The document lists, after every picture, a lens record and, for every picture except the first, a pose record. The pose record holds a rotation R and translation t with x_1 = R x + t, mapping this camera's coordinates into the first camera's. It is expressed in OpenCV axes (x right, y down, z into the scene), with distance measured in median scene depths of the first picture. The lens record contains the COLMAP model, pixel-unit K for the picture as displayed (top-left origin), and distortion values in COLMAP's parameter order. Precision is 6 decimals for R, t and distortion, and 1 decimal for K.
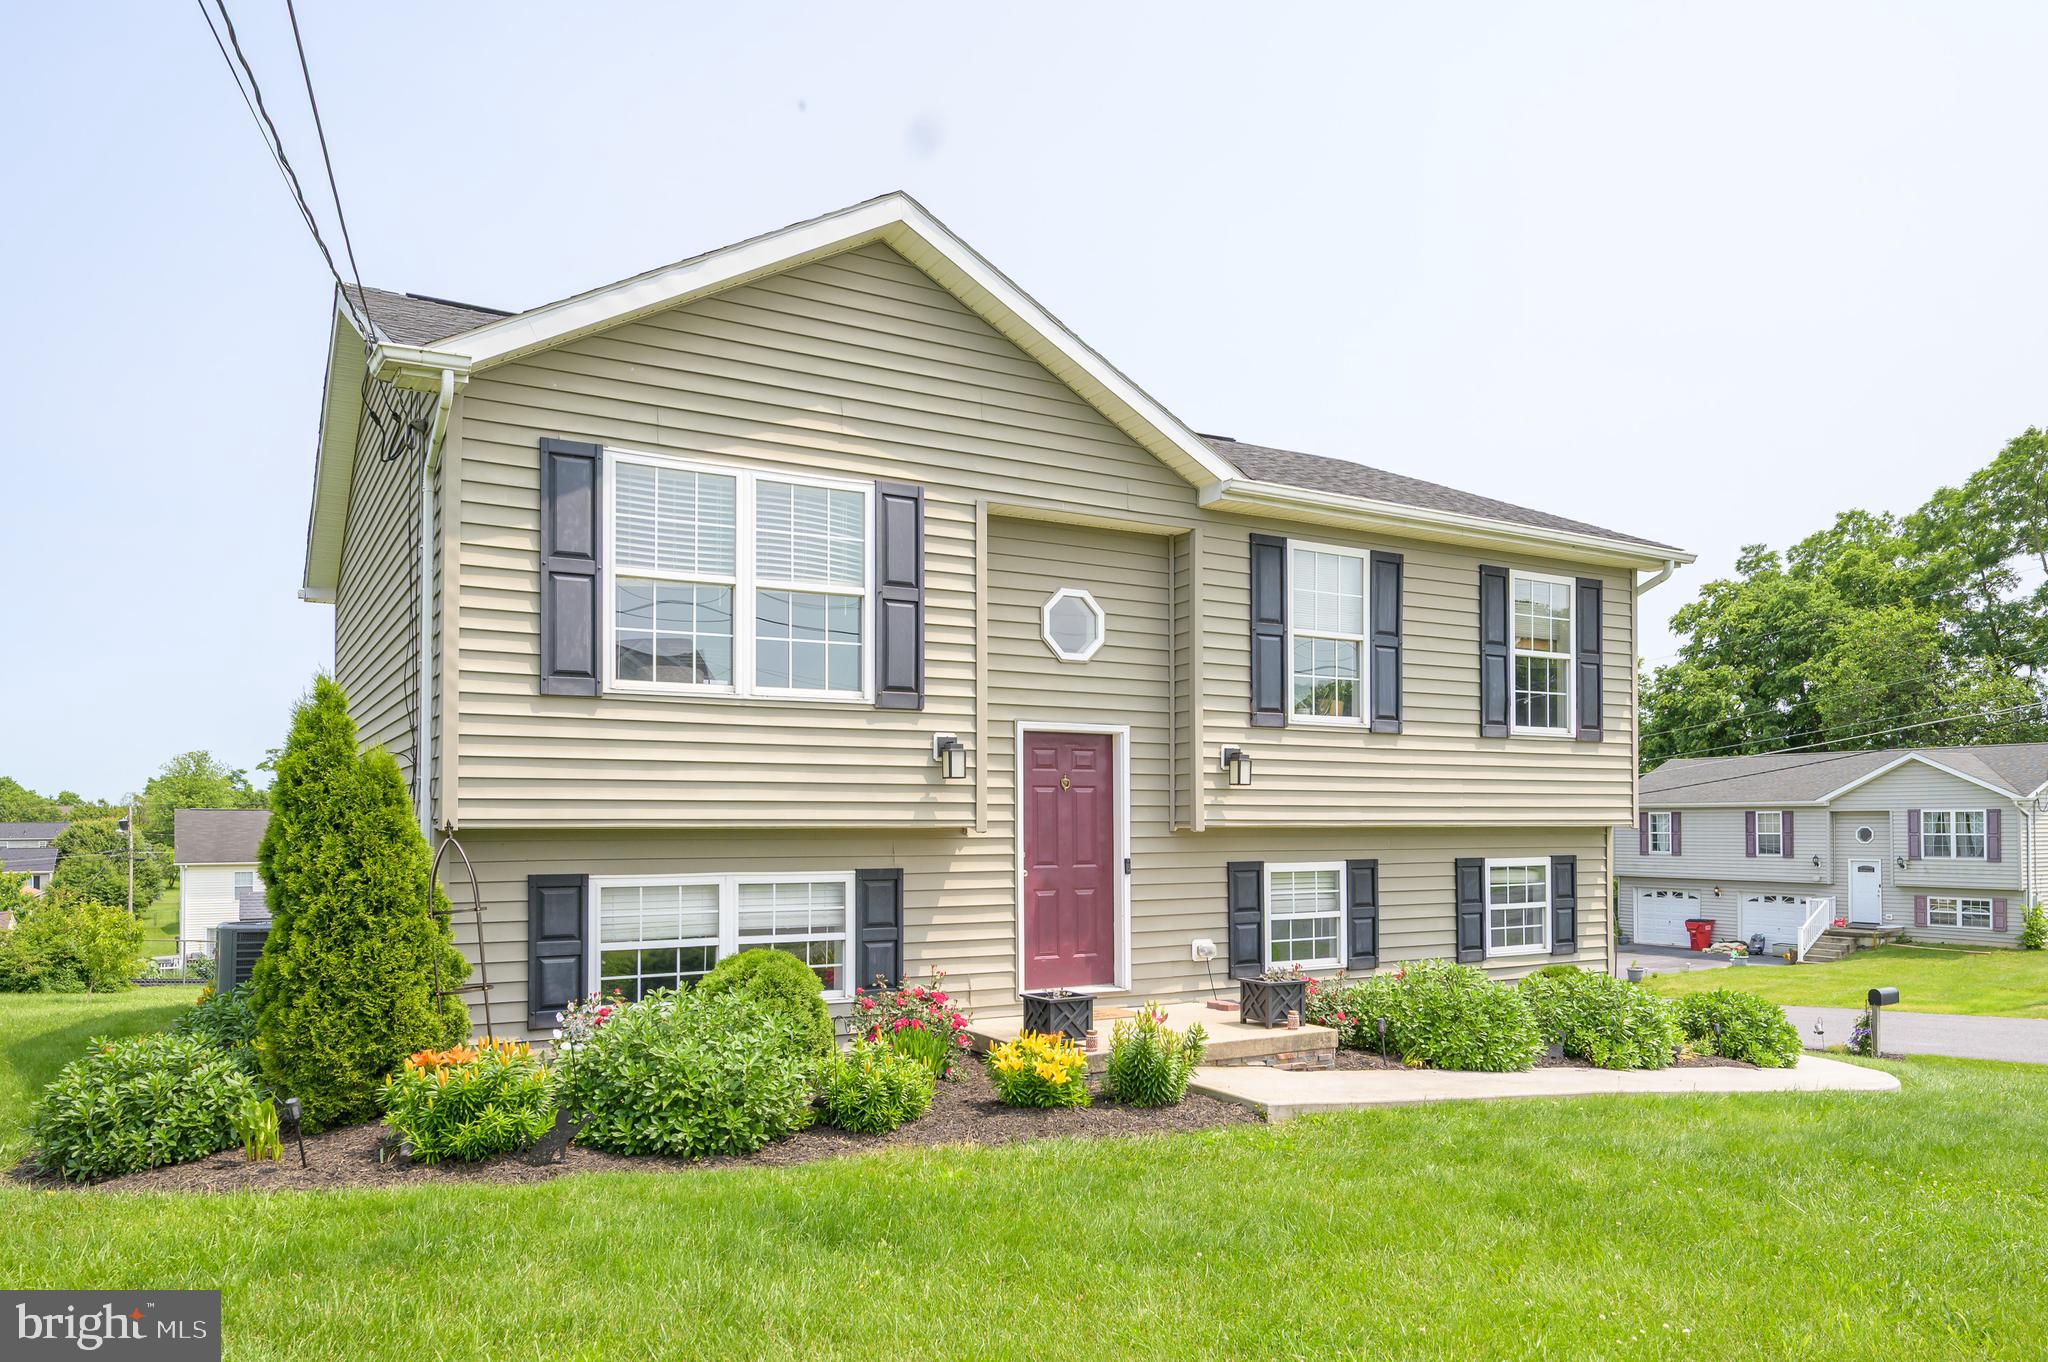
lens RADIAL K [[1346.7, 0, 999.3], [0, 1346.7, 798.3], [0, 0, 1]] dist [0.000255, 0.001150]
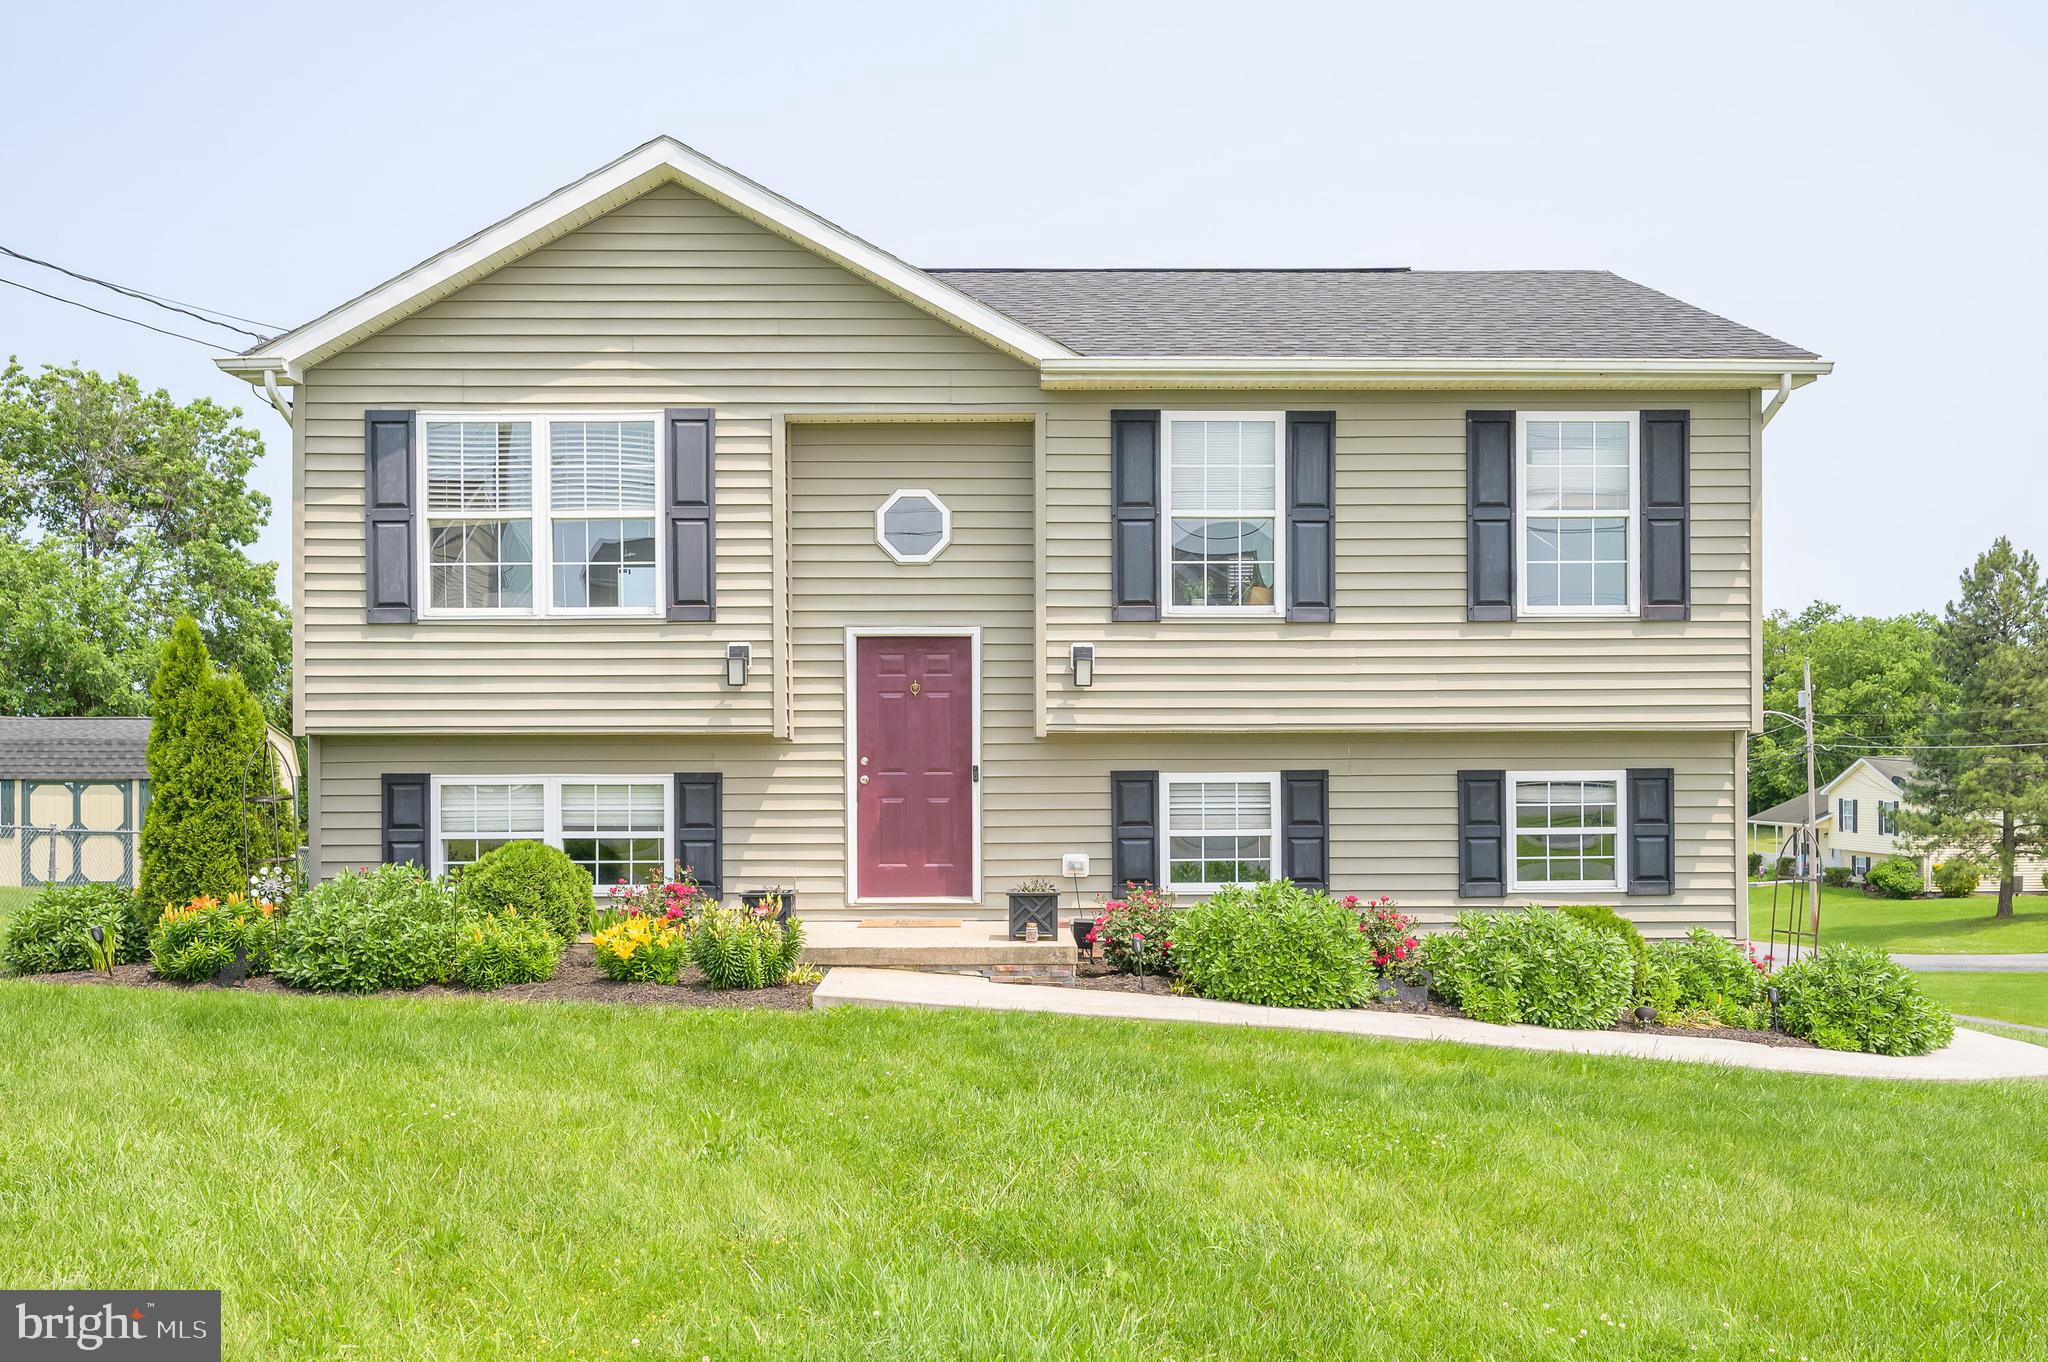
lens RADIAL K [[1685.4, 0, 1005.9], [0, 1685.4, 750.3], [0, 0, 1]] dist [-0.000990, 0.006187]
pose [[0.876350, -0.004728, -0.481652, 0.691825], [0.011510, 0.999872, 0.011128, 0.020725], [0.481538, -0.015296, 0.876292, -0.040181]]
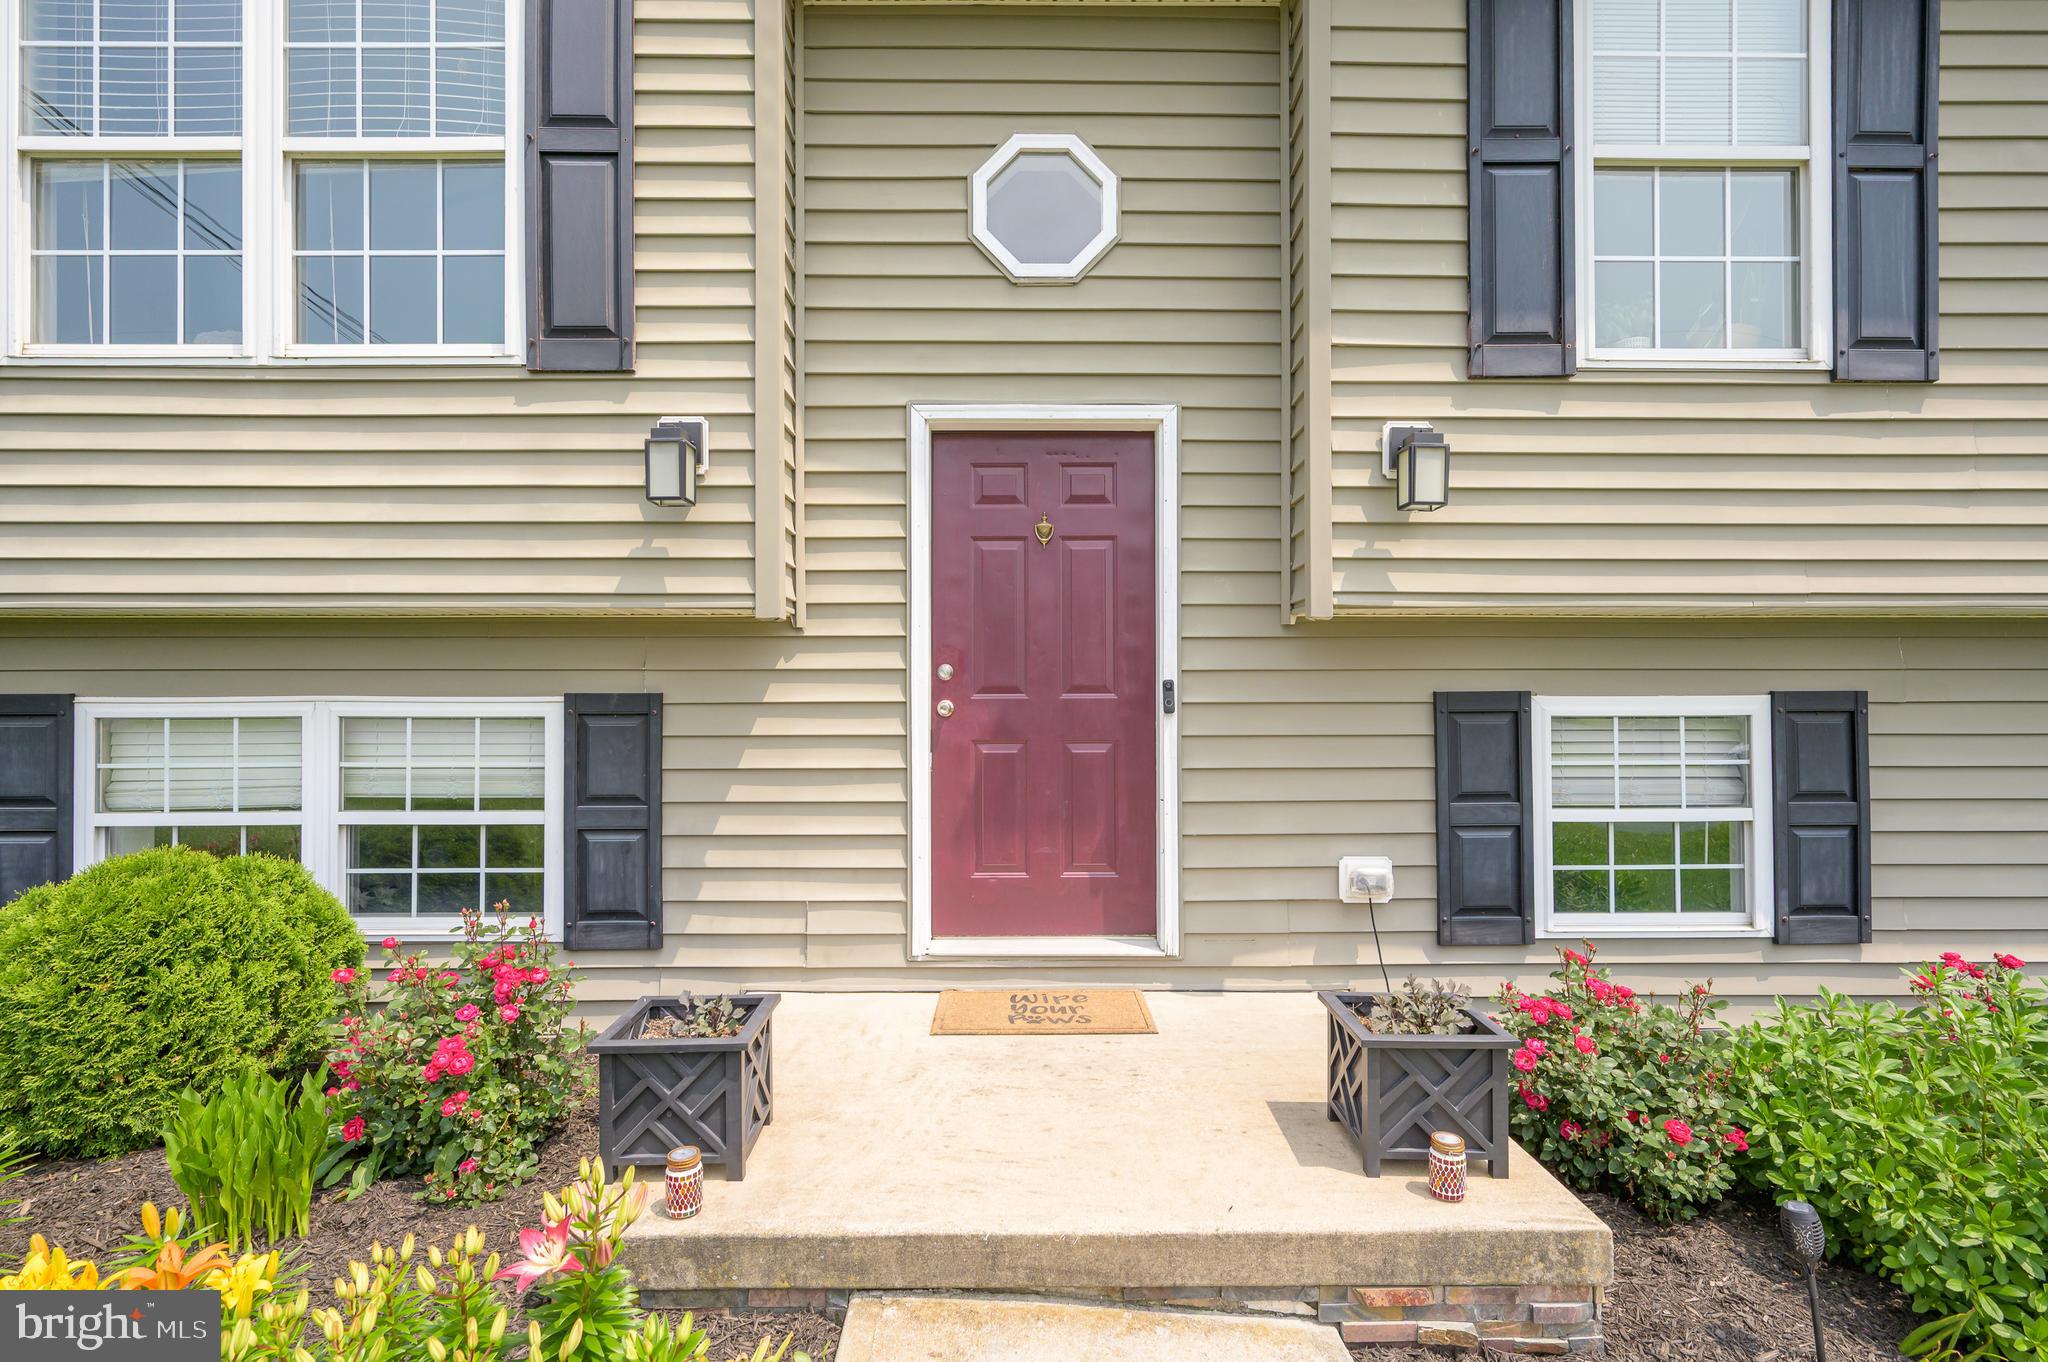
lens RADIAL K [[978.0, 0, 1024.0], [0, 978.0, 681.0], [0, 0, 1]] dist [0.000255, 0.000227]
pose [[0.881015, -0.004511, -0.473067, 0.214680], [0.008874, 0.999936, 0.006991, 0.041875], [0.473005, -0.010358, 0.880999, 0.669093]]
